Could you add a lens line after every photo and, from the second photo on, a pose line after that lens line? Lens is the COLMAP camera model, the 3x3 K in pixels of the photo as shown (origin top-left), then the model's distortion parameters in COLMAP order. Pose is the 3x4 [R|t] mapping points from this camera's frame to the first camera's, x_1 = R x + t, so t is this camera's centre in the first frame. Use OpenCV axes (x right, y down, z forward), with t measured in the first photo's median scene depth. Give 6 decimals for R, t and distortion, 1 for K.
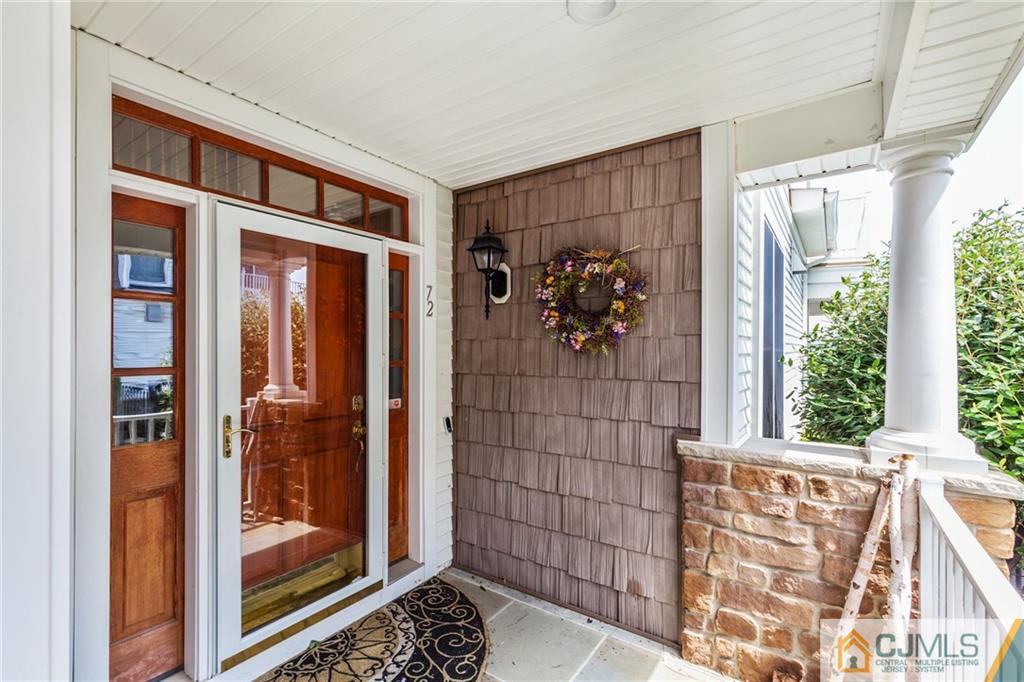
lens RADIAL K [[475.7, 0, 505.8], [0, 475.7, 347.1], [0, 0, 1]] dist [-0.002162, -0.000793]
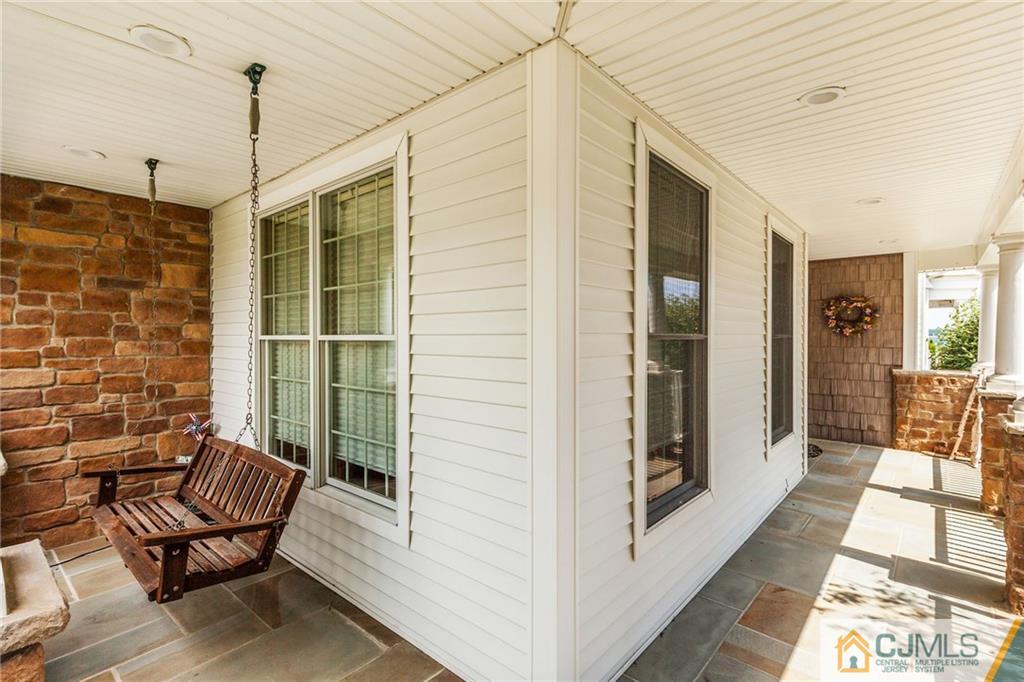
lens RADIAL K [[475.7, 0, 517.7], [0, 475.7, 338.2], [0, 0, 1]] dist [-0.002162, -0.000793]
pose [[0.992586, -0.001952, -0.121530, -1.409613], [0.003541, 0.999911, 0.012859, -0.020895], [0.121494, -0.013194, 0.992504, -1.907708]]
